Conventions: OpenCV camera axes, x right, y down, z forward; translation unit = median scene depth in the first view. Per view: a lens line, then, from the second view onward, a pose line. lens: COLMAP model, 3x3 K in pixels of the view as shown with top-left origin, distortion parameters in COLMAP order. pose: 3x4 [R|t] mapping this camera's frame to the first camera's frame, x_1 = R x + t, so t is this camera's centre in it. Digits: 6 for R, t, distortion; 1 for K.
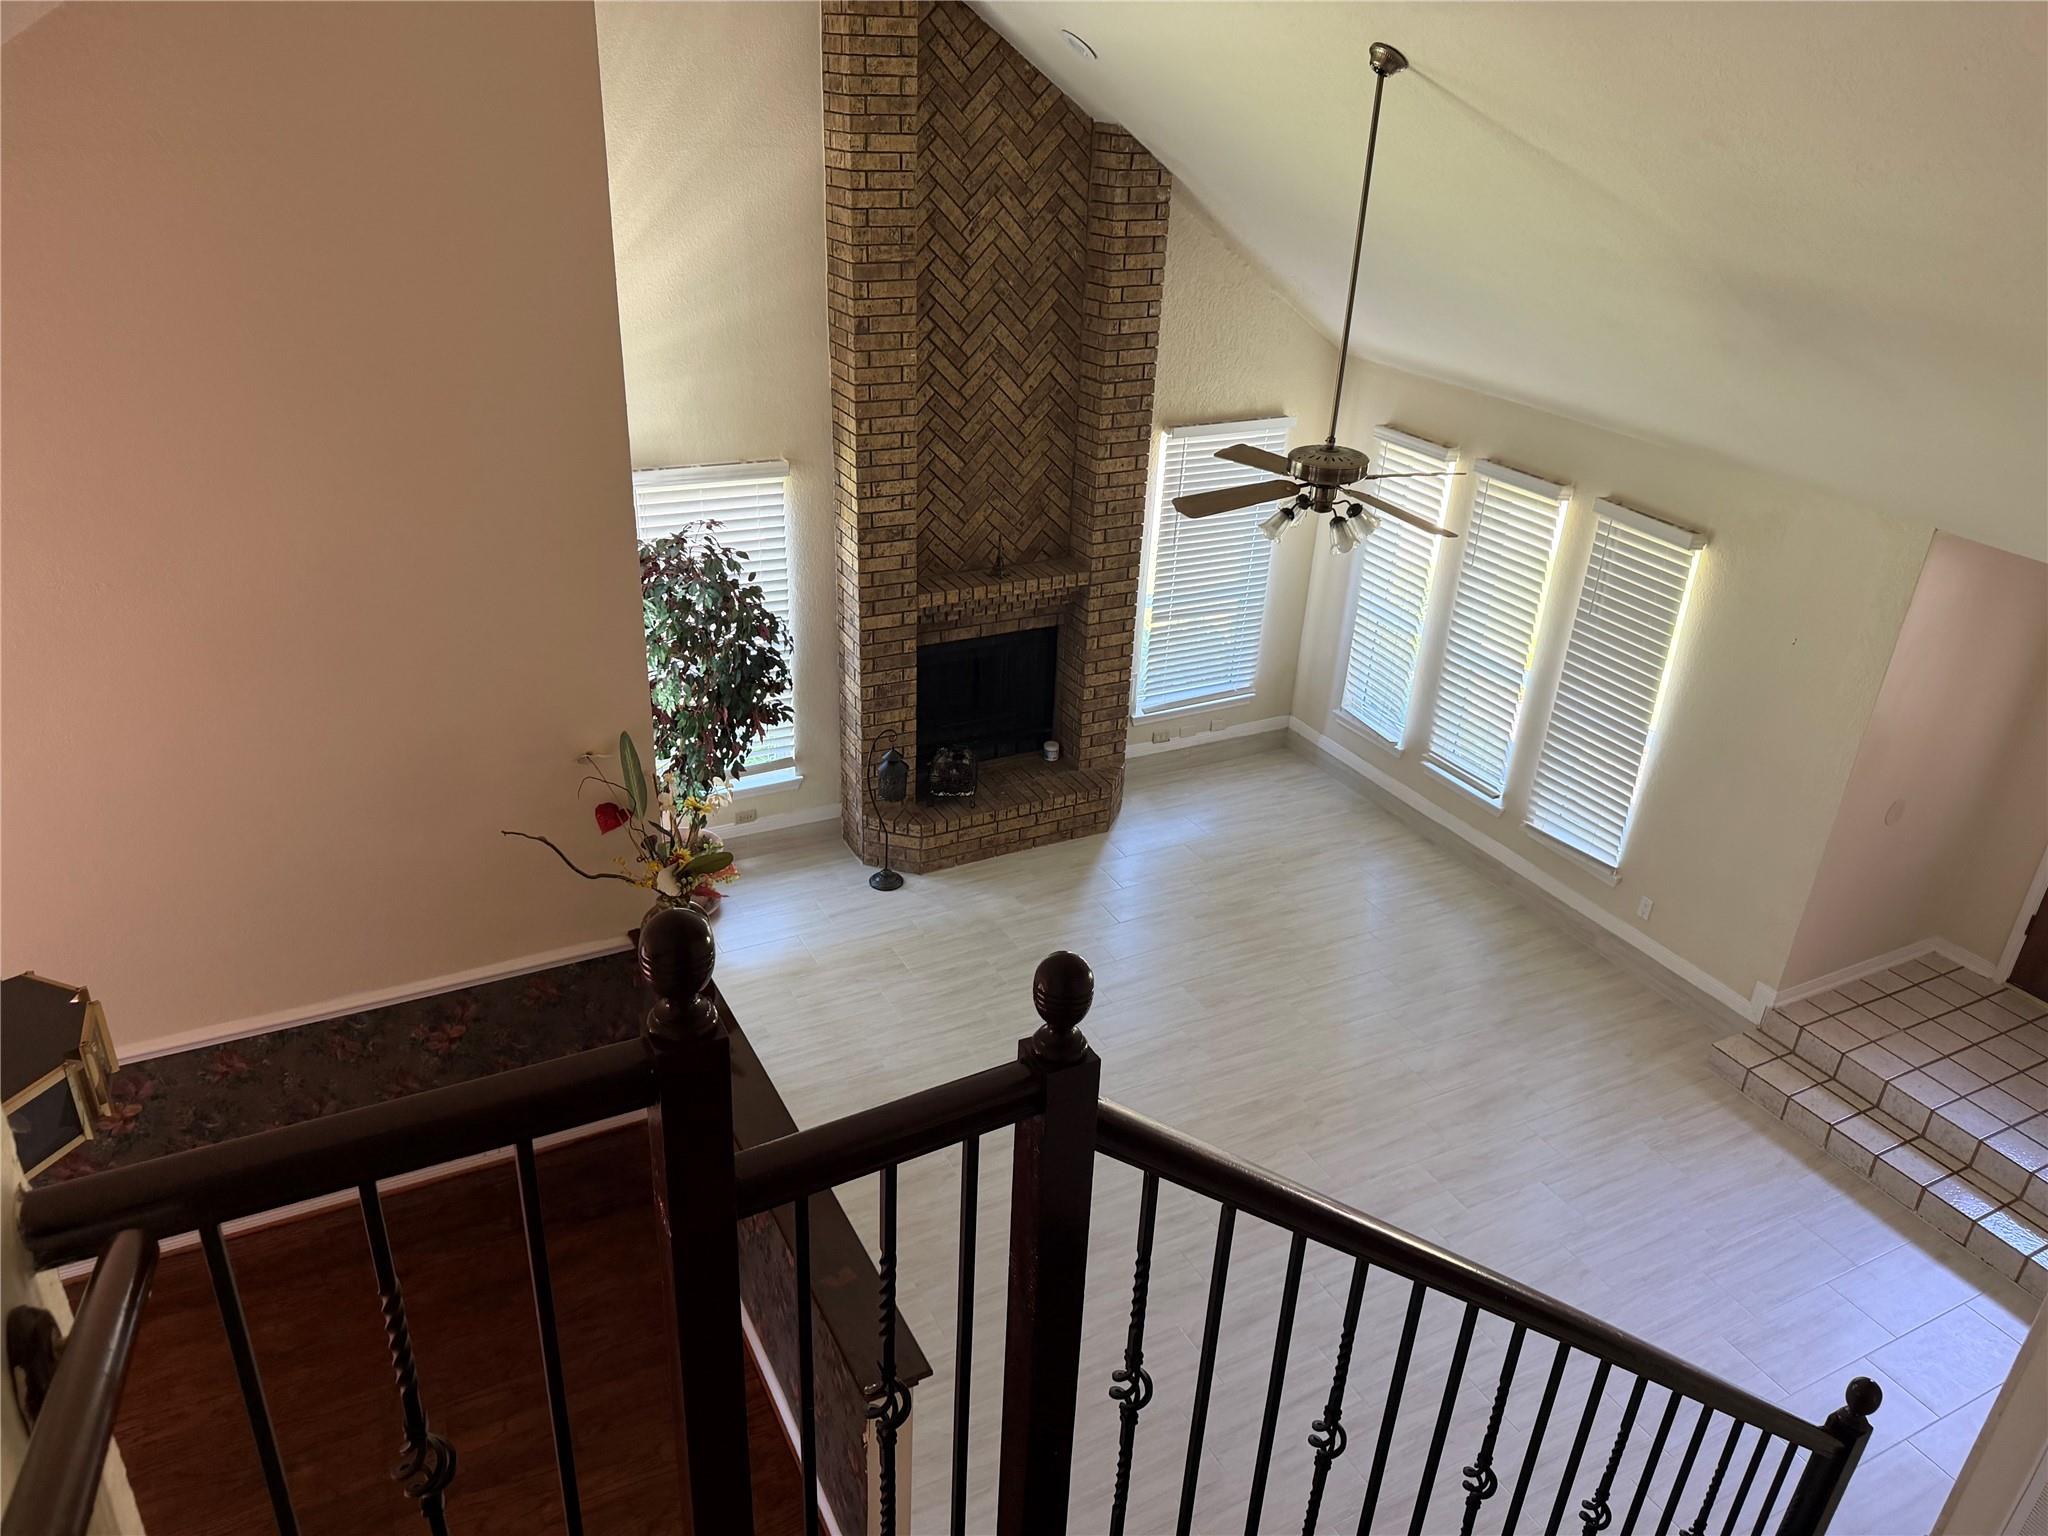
lens RADIAL K [[1437.1, 0, 1021.7], [0, 1437.1, 776.3], [0, 0, 1]] dist [0.198564, -0.429681]
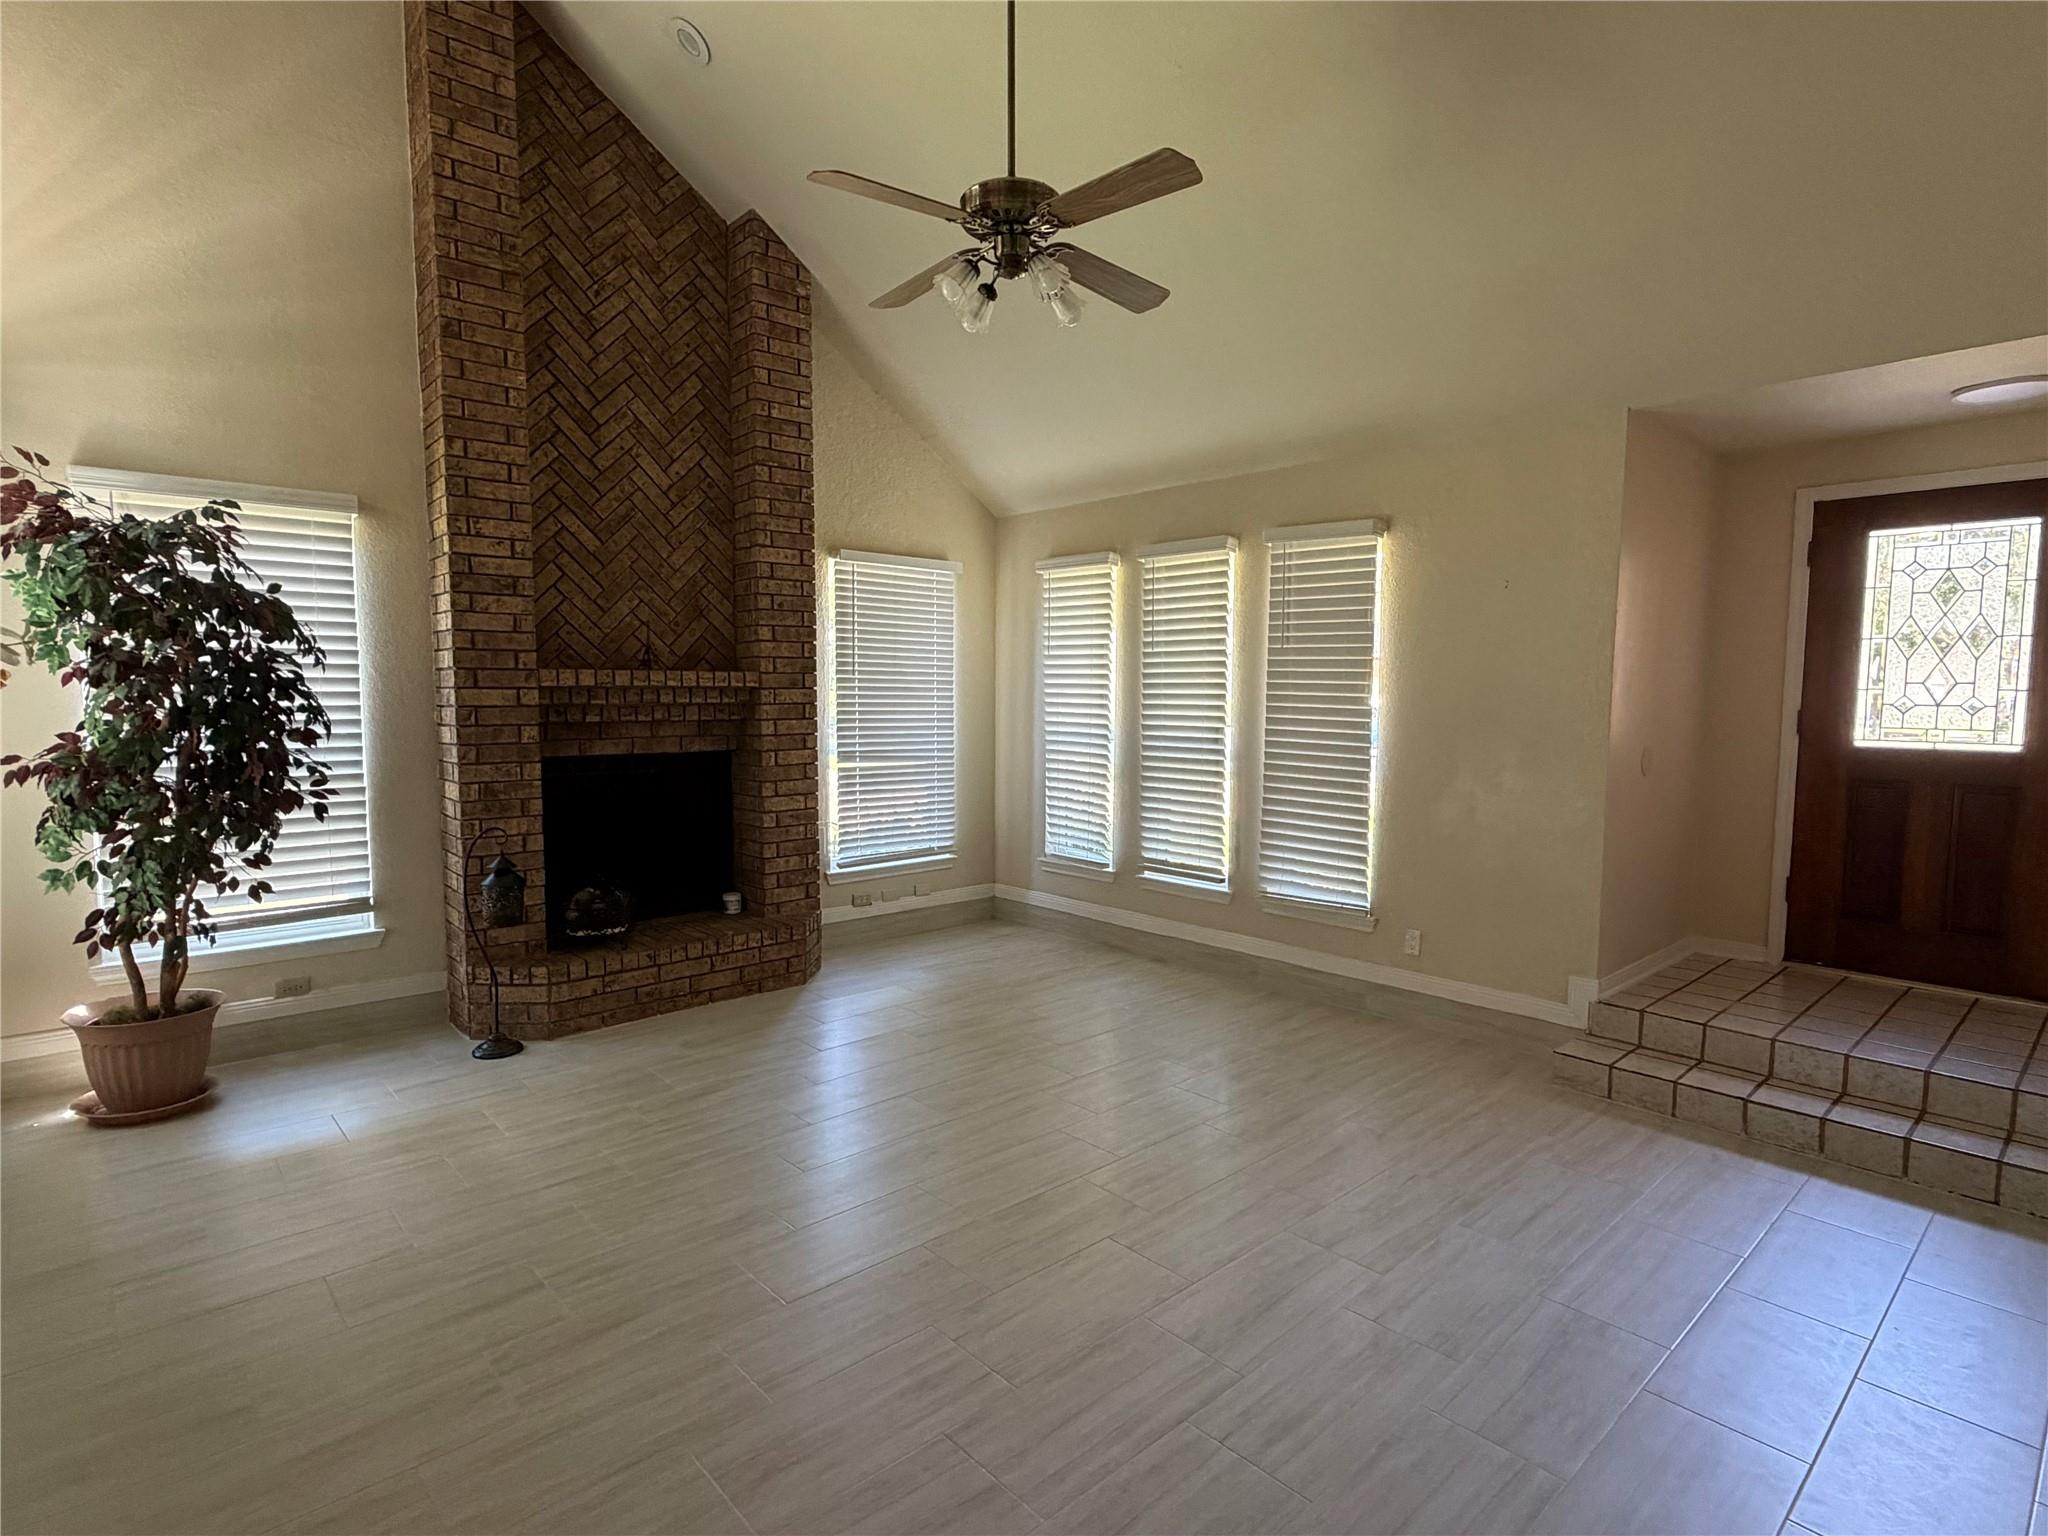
lens RADIAL K [[1051.6, 0, 1028.3], [0, 1051.6, 775.0], [0, 0, 1]] dist [0.000881, 0.000756]
pose [[0.965486, -0.056989, 0.254146, 0.041091], [0.147142, 0.924482, -0.351683, 0.179841], [-0.214911, 0.376941, 0.900960, 0.421170]]
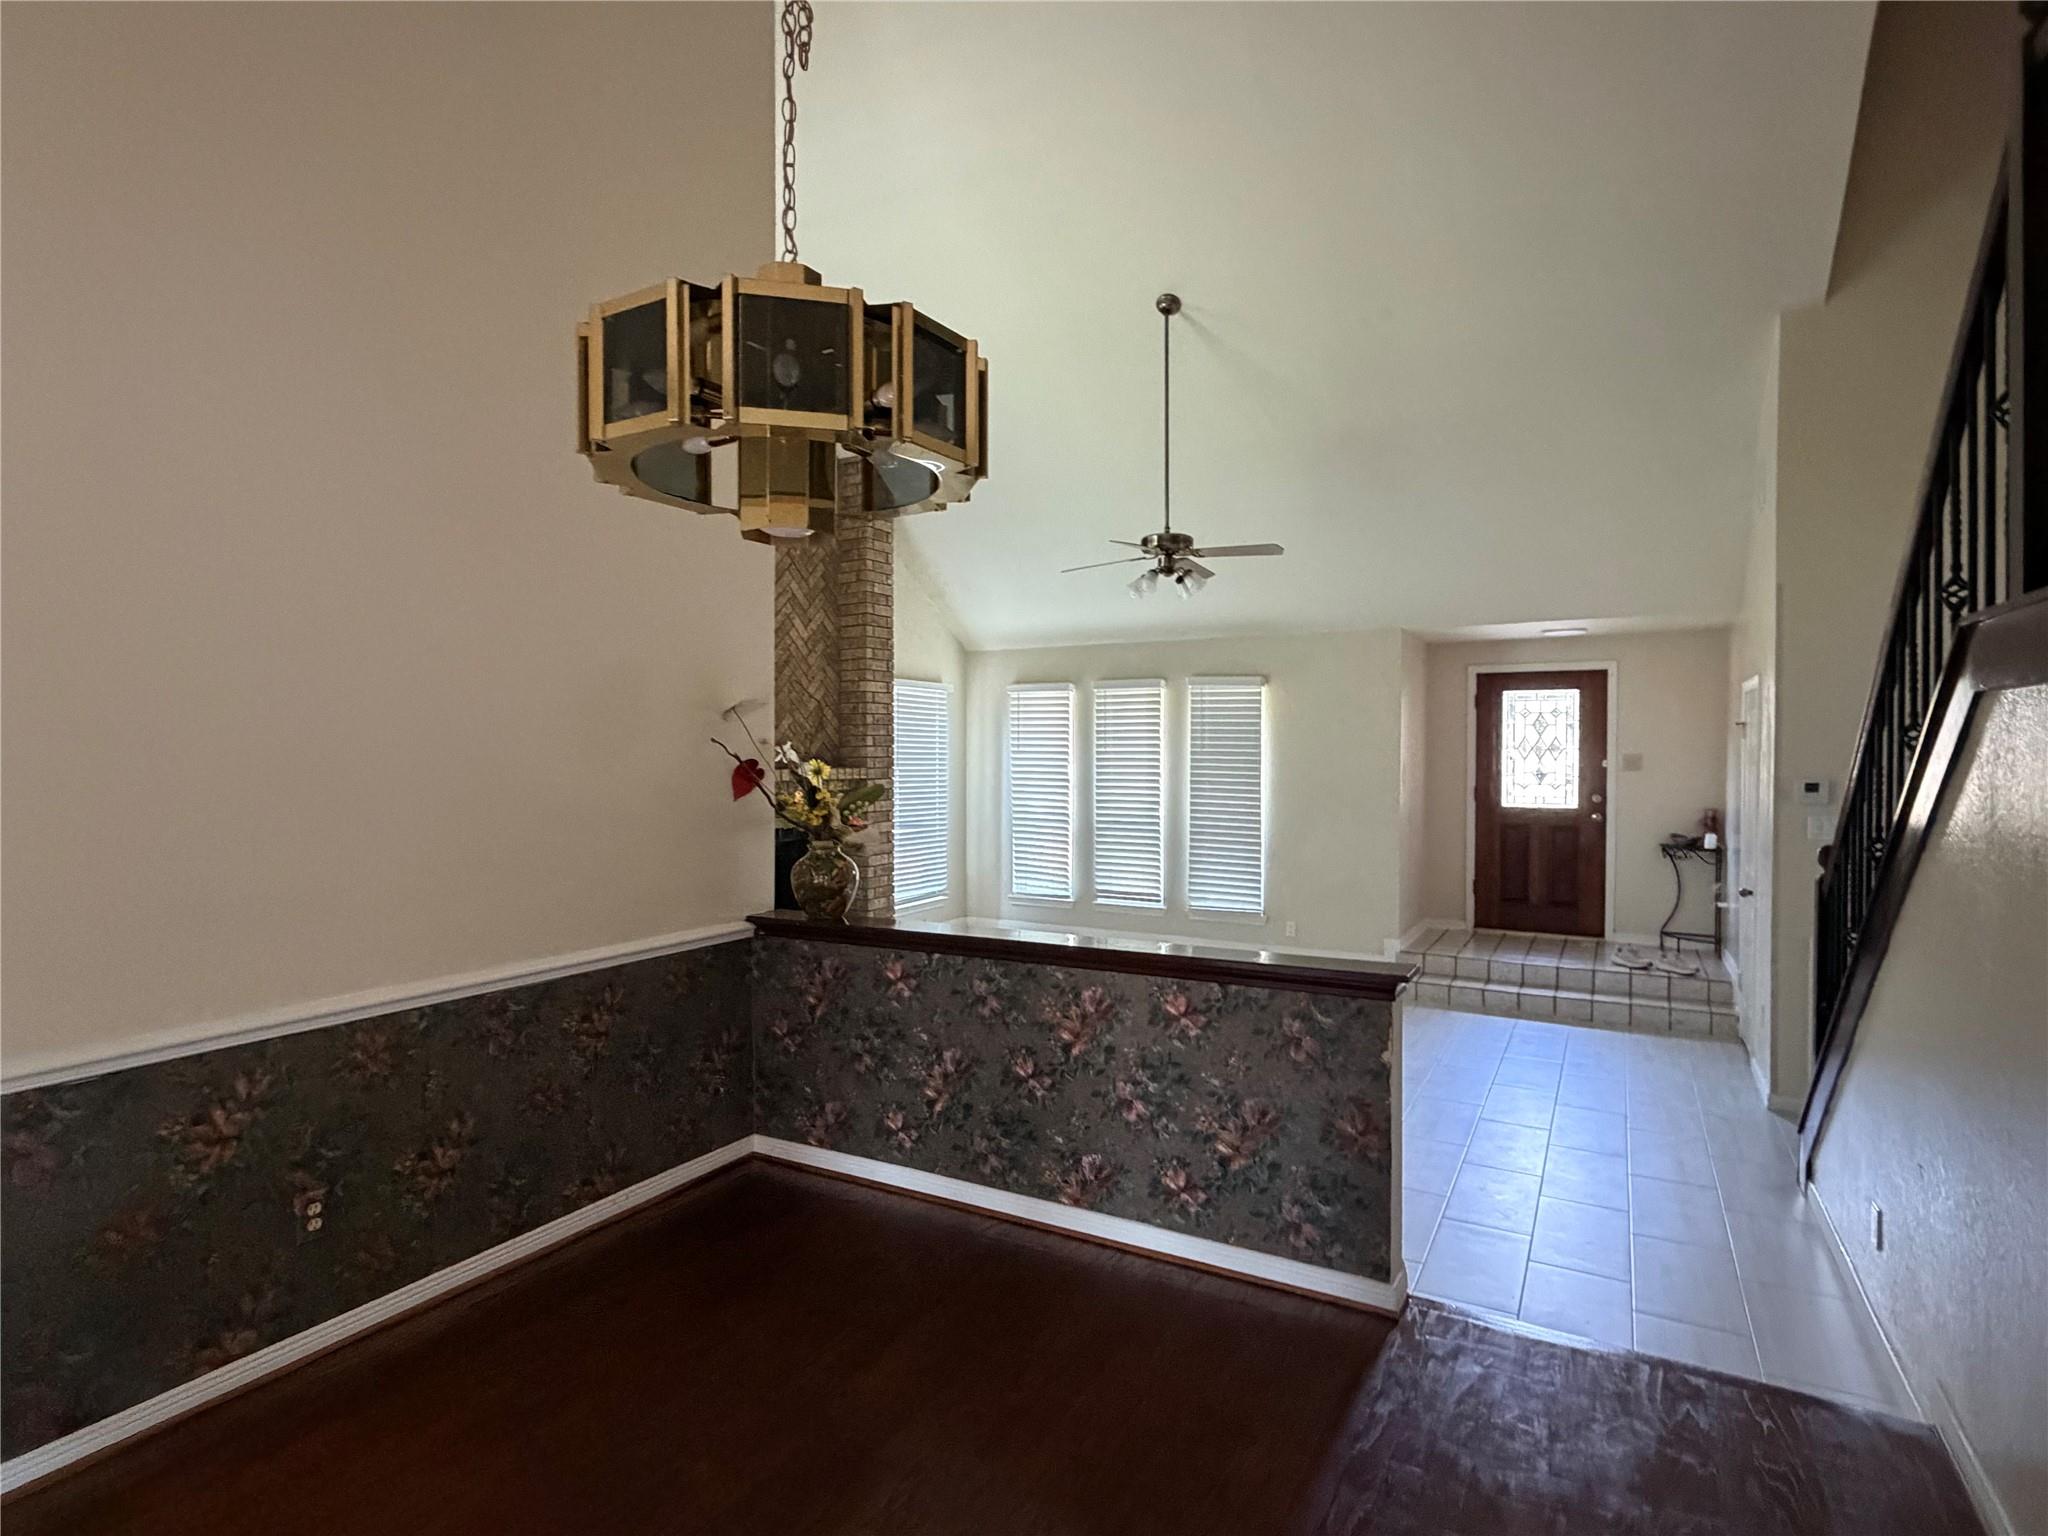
lens RADIAL K [[1057.0, 0, 1024.0], [0, 1057.0, 768.0], [0, 0, 1]] dist [0.001955, 0.000548]
pose [[0.838373, -0.047645, 0.543011, -0.361362], [0.273544, 0.898431, -0.343504, 0.228745], [-0.471492, 0.436521, 0.766253, 0.228737]]
